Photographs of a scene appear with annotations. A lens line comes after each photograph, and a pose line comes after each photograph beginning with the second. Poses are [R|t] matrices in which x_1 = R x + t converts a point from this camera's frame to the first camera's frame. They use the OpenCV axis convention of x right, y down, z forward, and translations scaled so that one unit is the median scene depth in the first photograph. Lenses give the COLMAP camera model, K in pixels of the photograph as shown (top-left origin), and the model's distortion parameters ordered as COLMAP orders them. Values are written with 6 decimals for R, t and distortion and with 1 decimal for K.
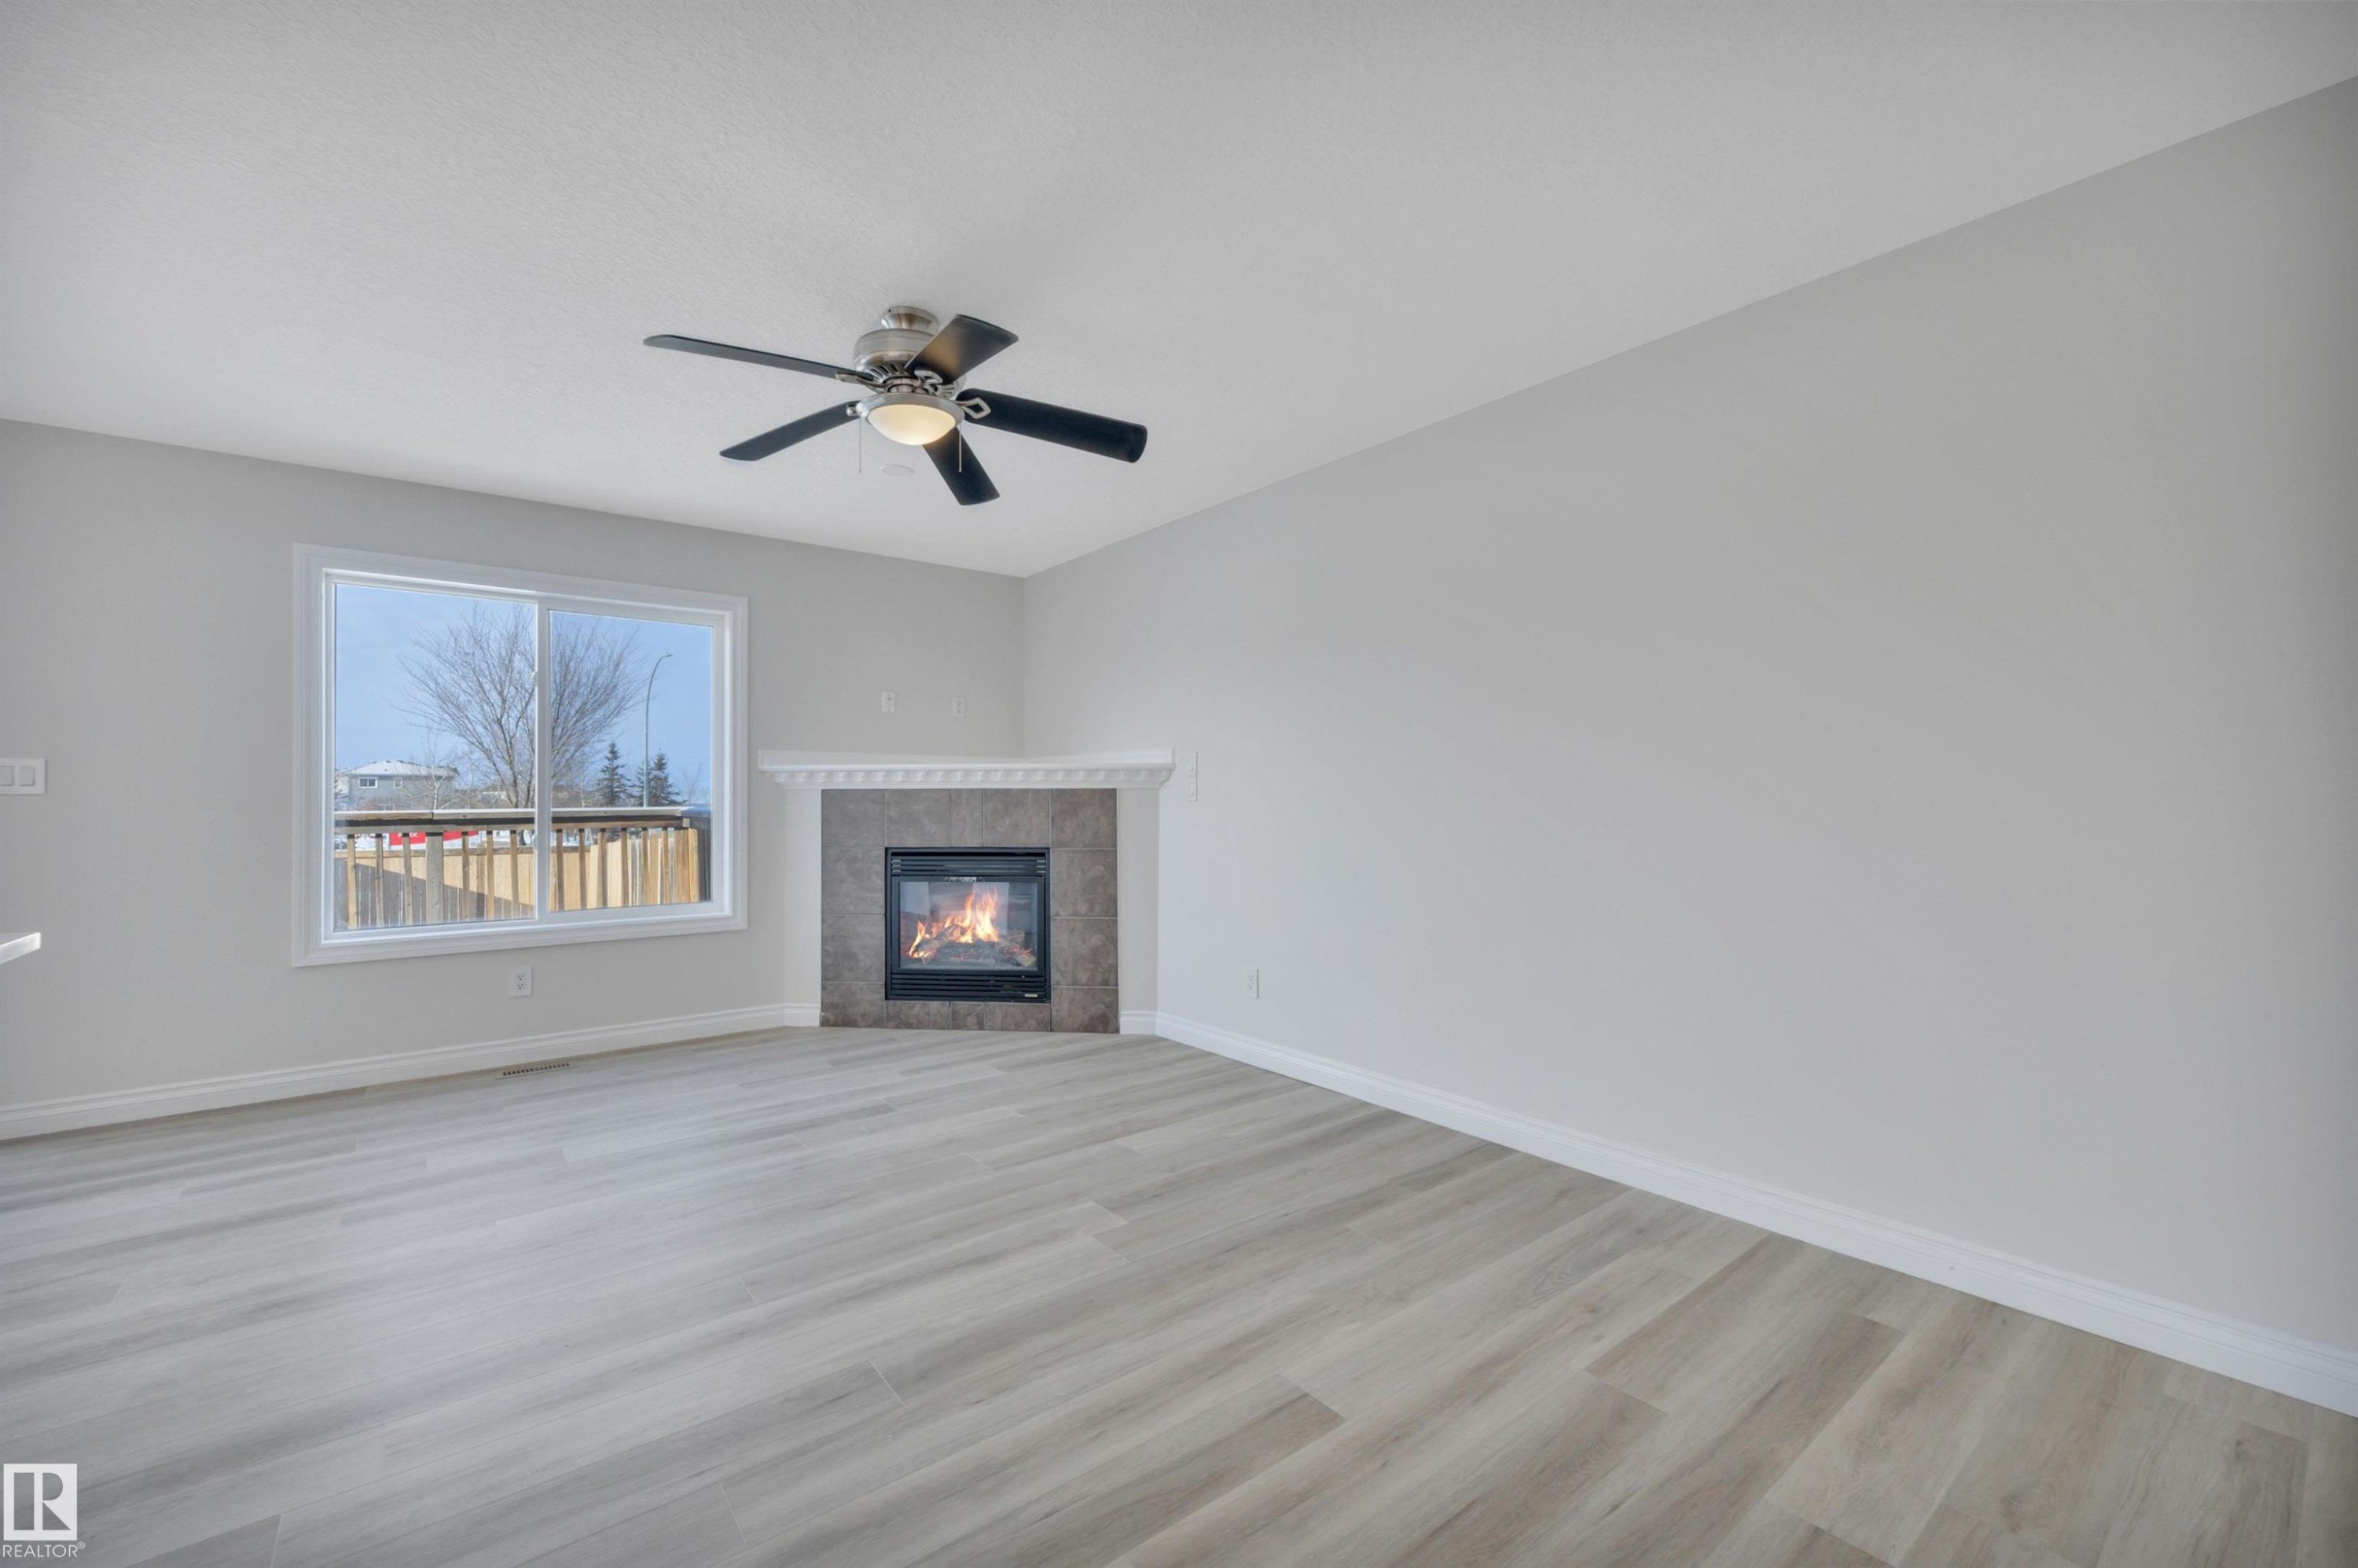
lens RADIAL K [[963.7, 0, 1184.6], [0, 963.7, 797.0], [0, 0, 1]] dist [0.002607, -0.000068]
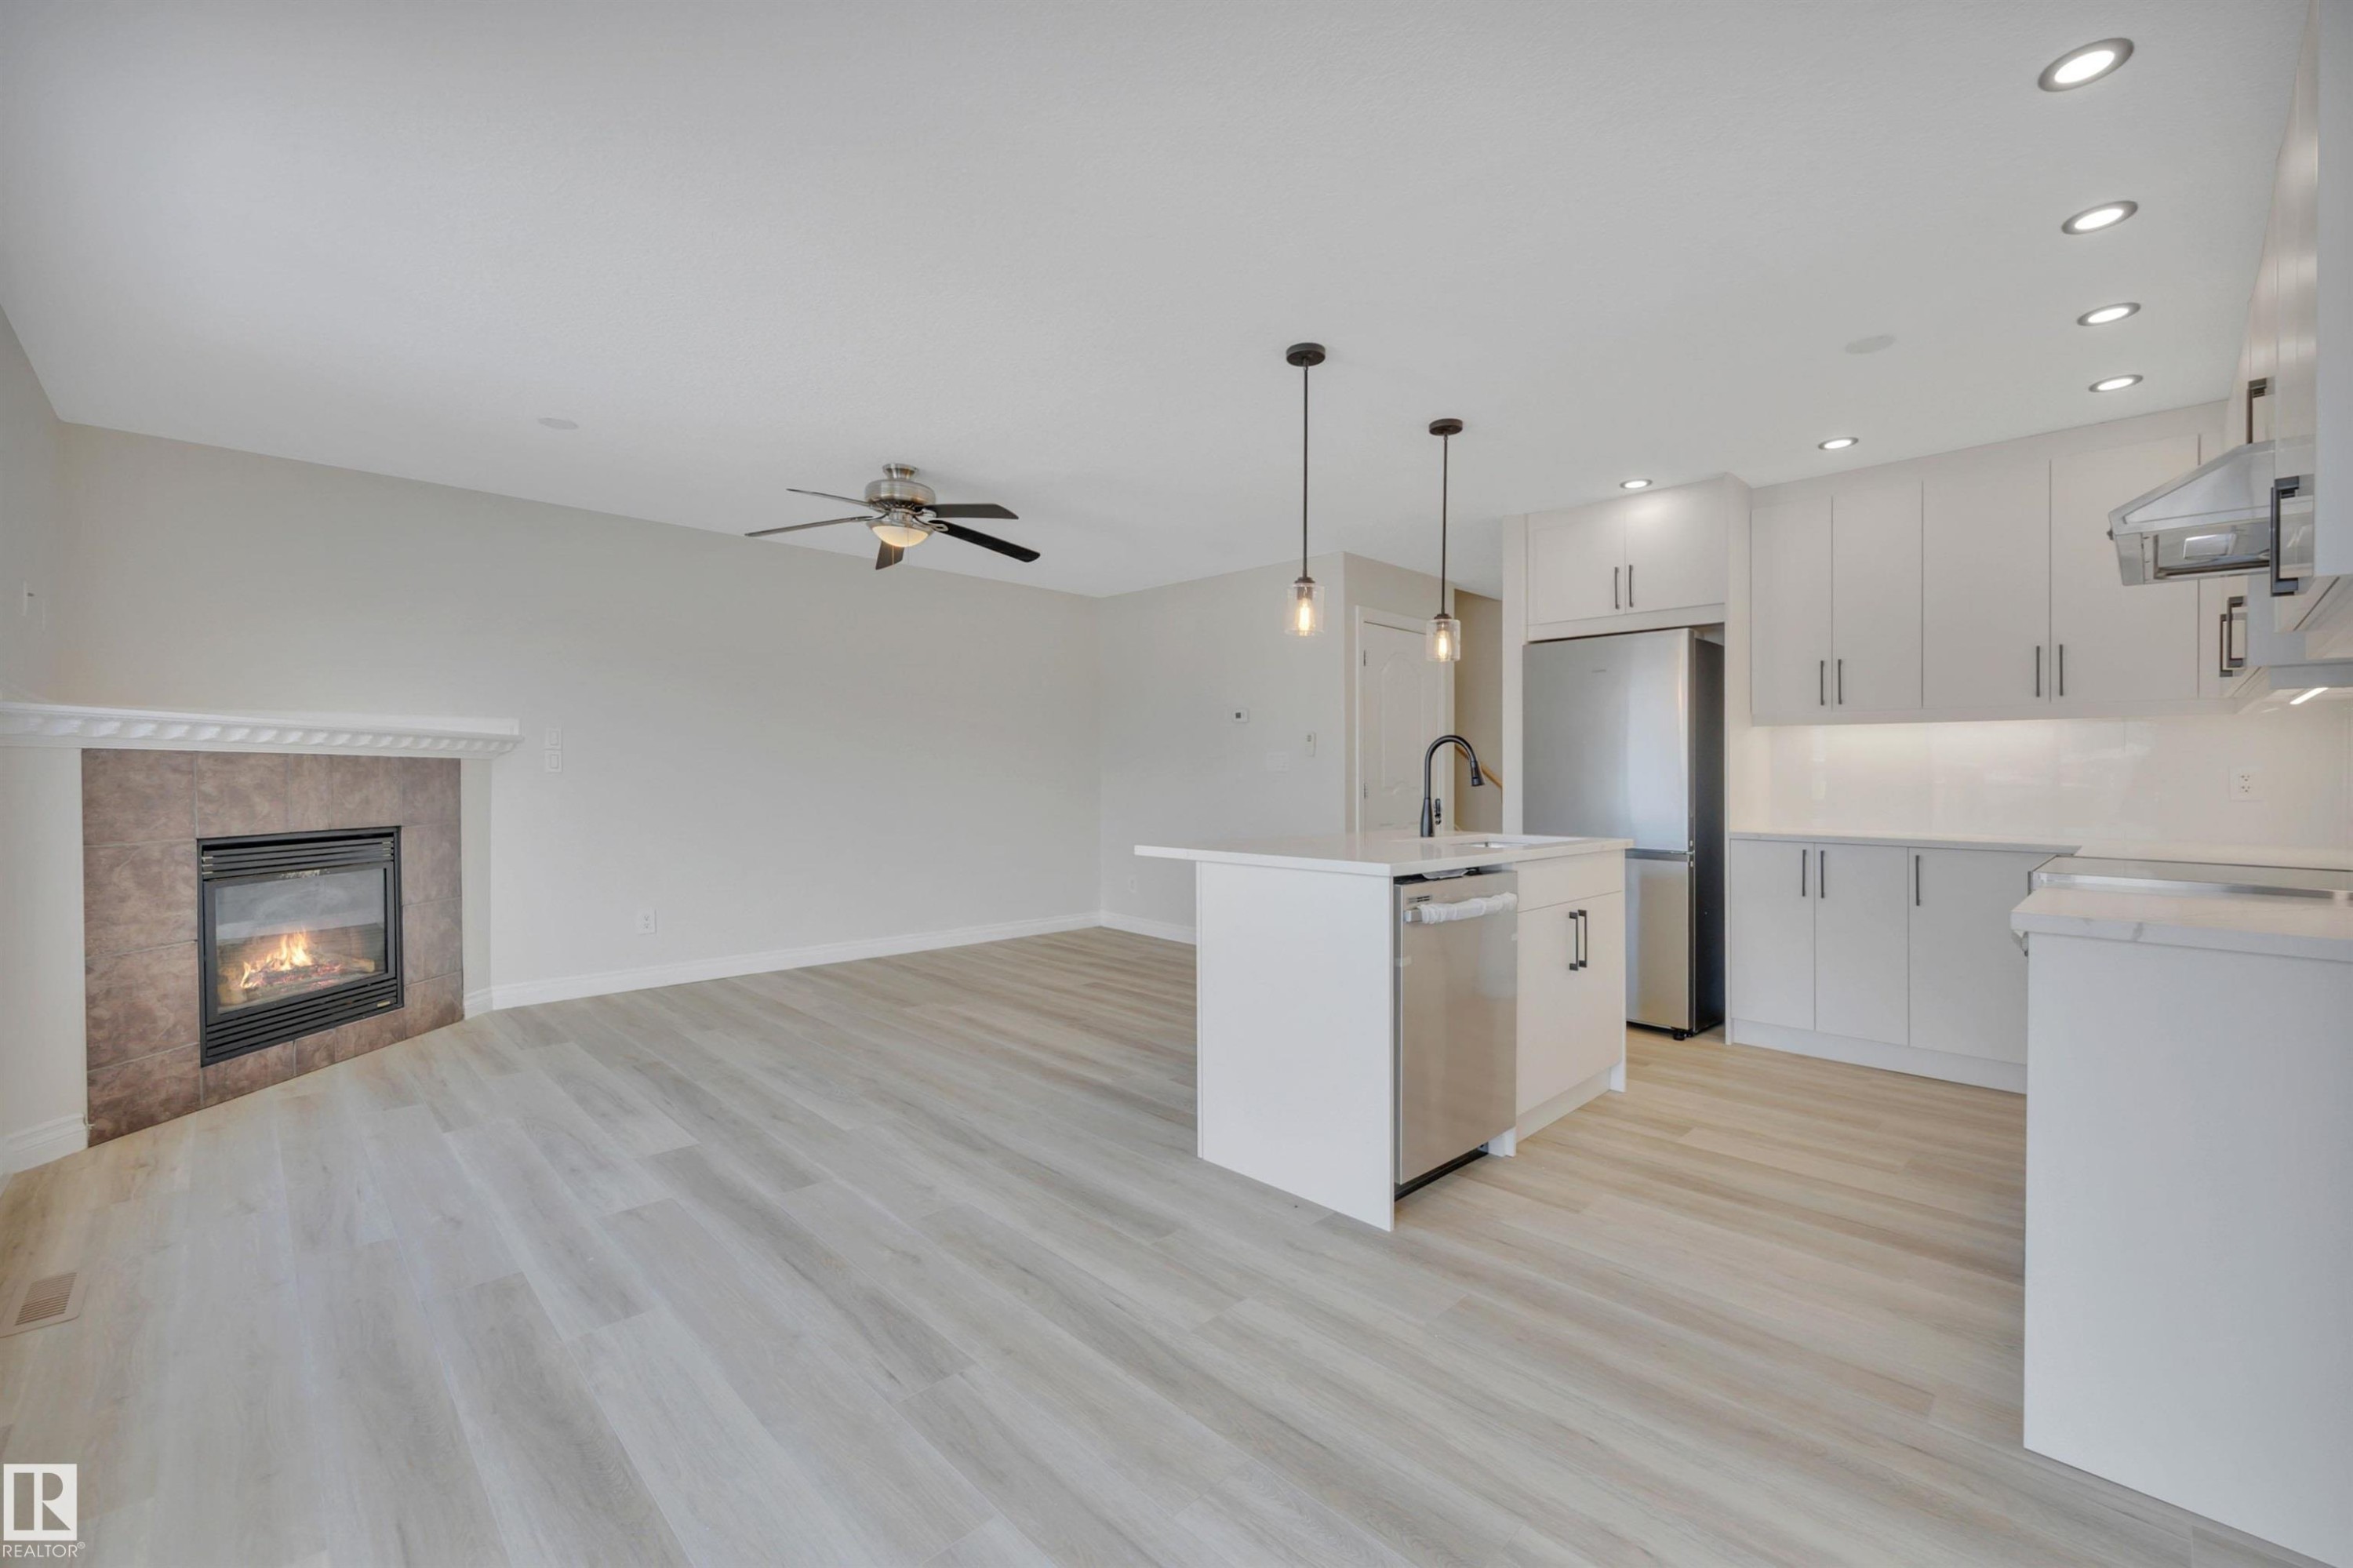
lens RADIAL K [[961.7, 0, 1181.1], [0, 961.7, 784.0], [0, 0, 1]] dist [0.002607, -0.000068]
pose [[-0.110807, -0.005298, 0.993828, -1.069183], [-0.006778, 0.999967, 0.004575, 0.006945], [-0.993819, -0.006229, -0.110839, 0.408966]]
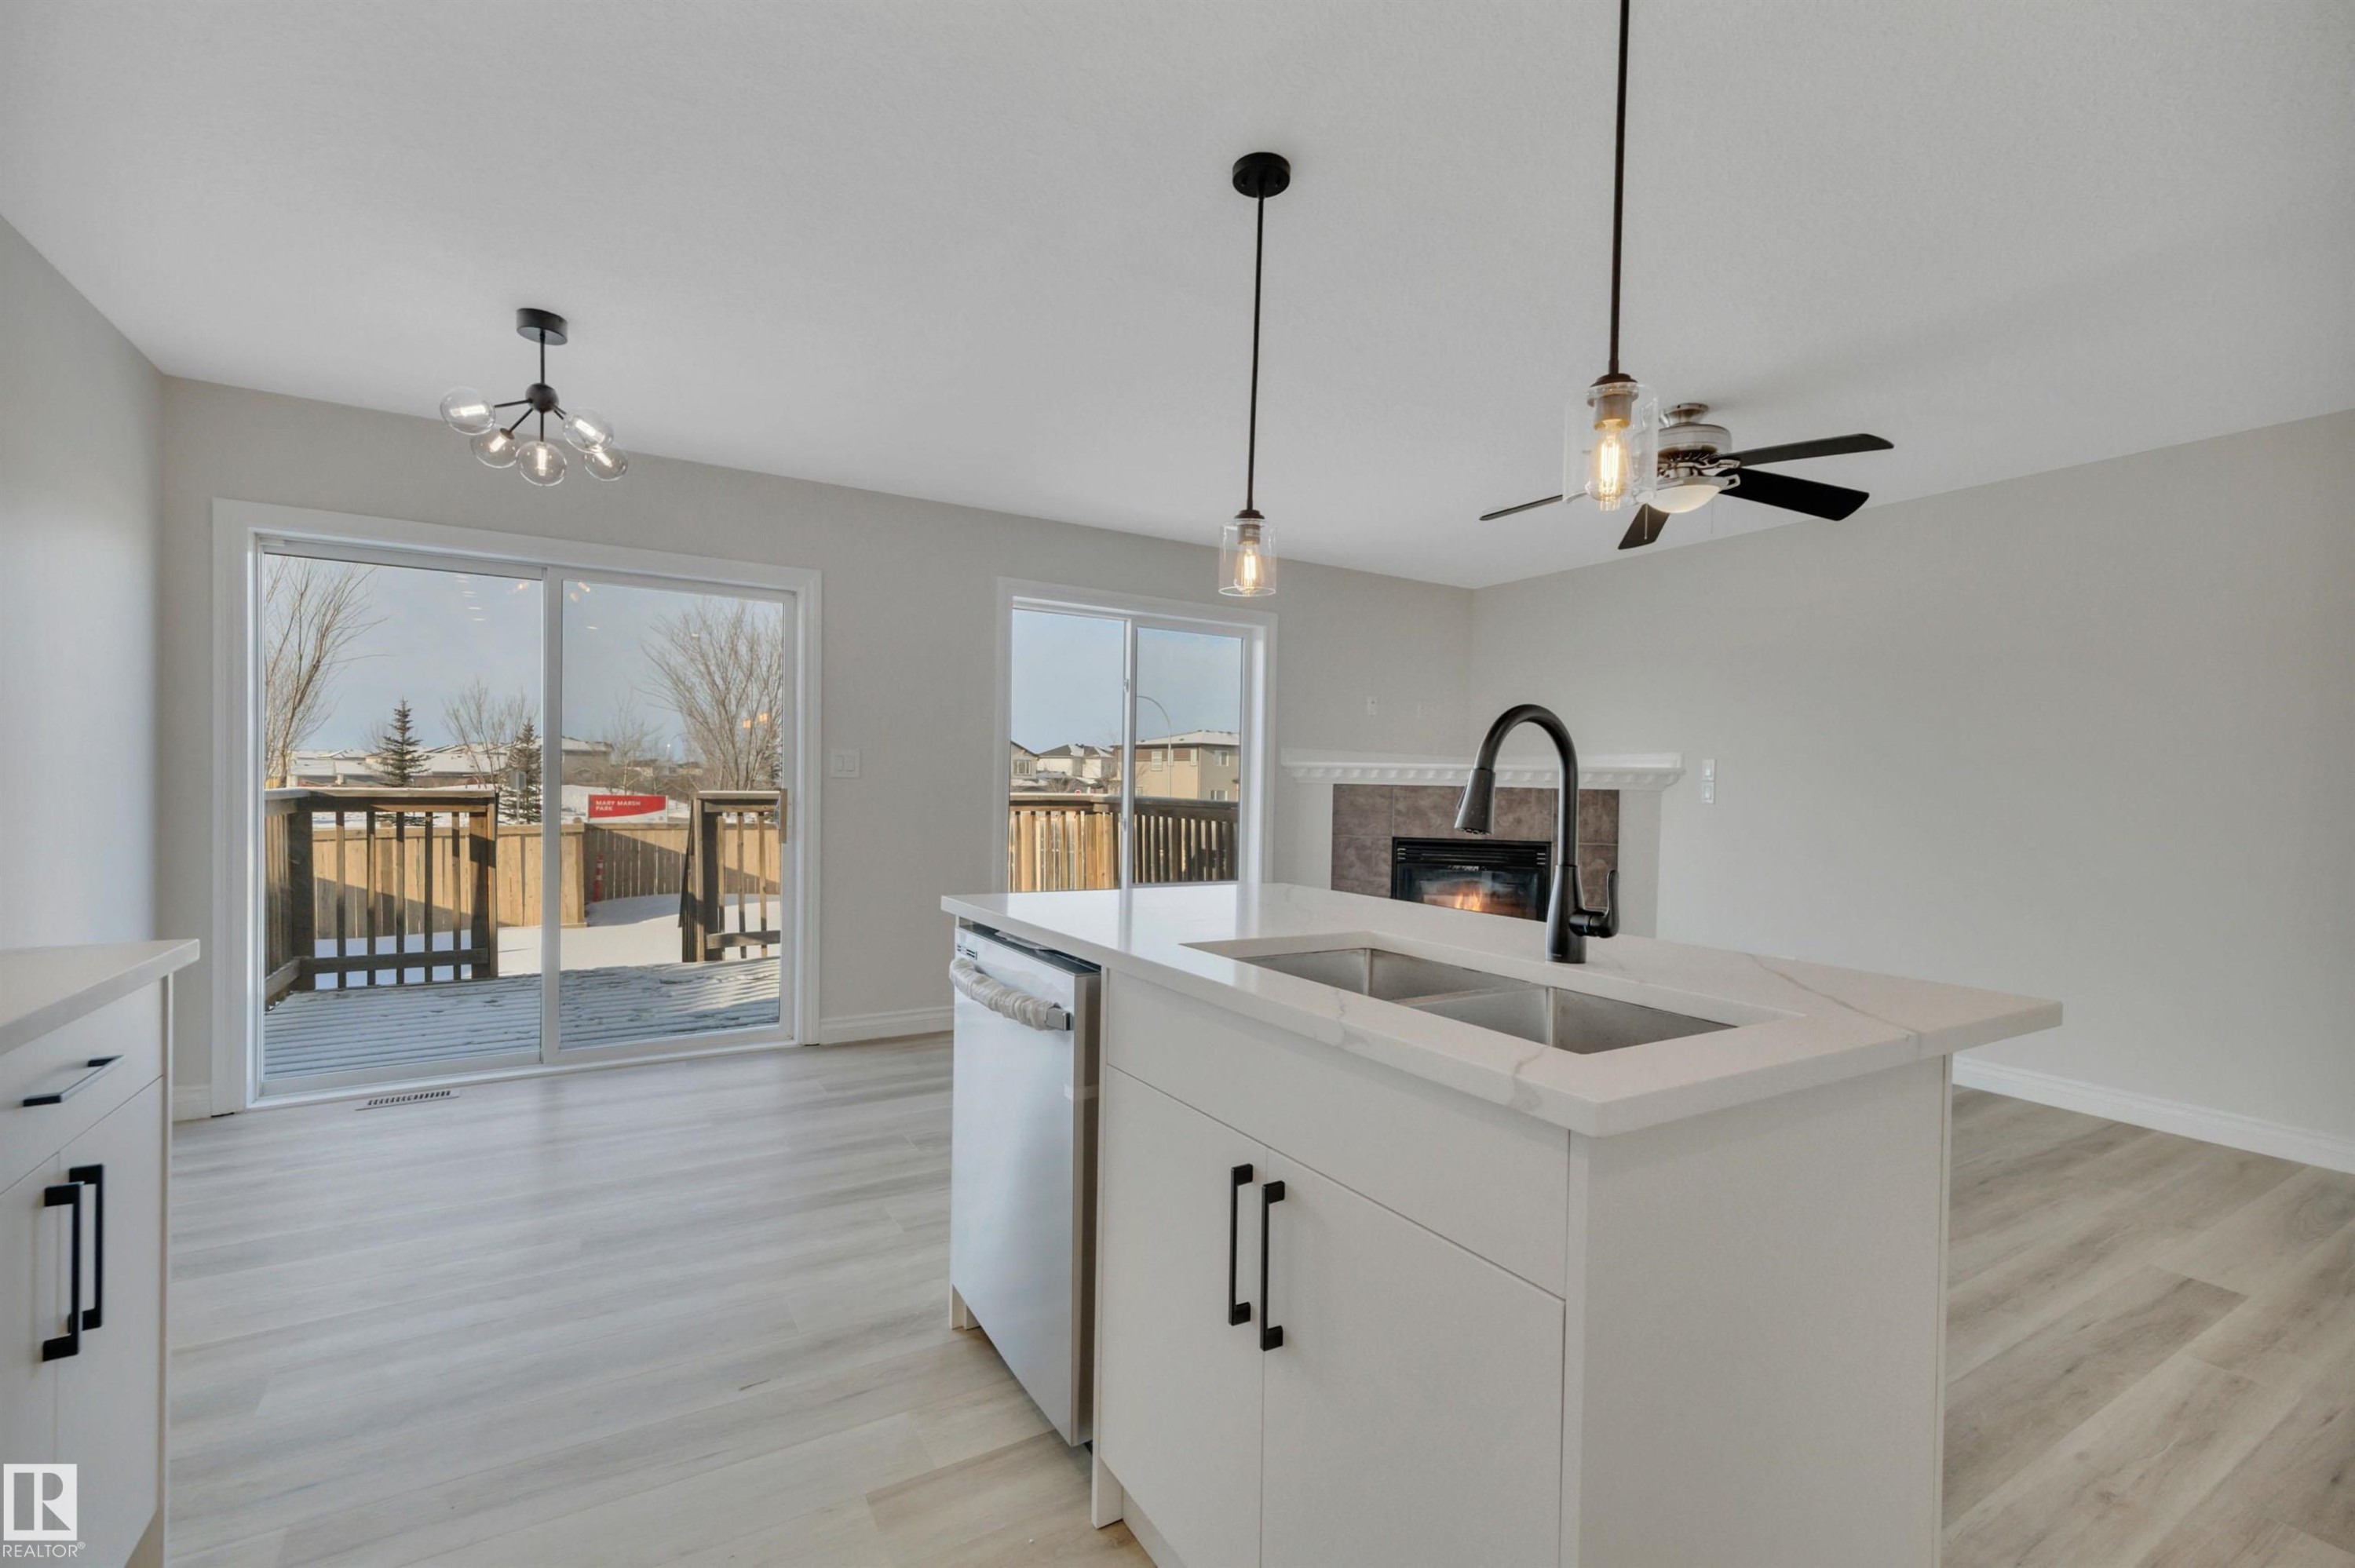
lens RADIAL K [[1022.8, 0, 1173.7], [0, 1022.8, 774.9], [0, 0, 1]] dist [-0.002827, 0.000747]
pose [[0.991054, 0.022801, -0.131502, -0.416621], [-0.024367, 0.999650, -0.010311, -0.001313], [0.131221, 0.013423, 0.991262, -0.210605]]
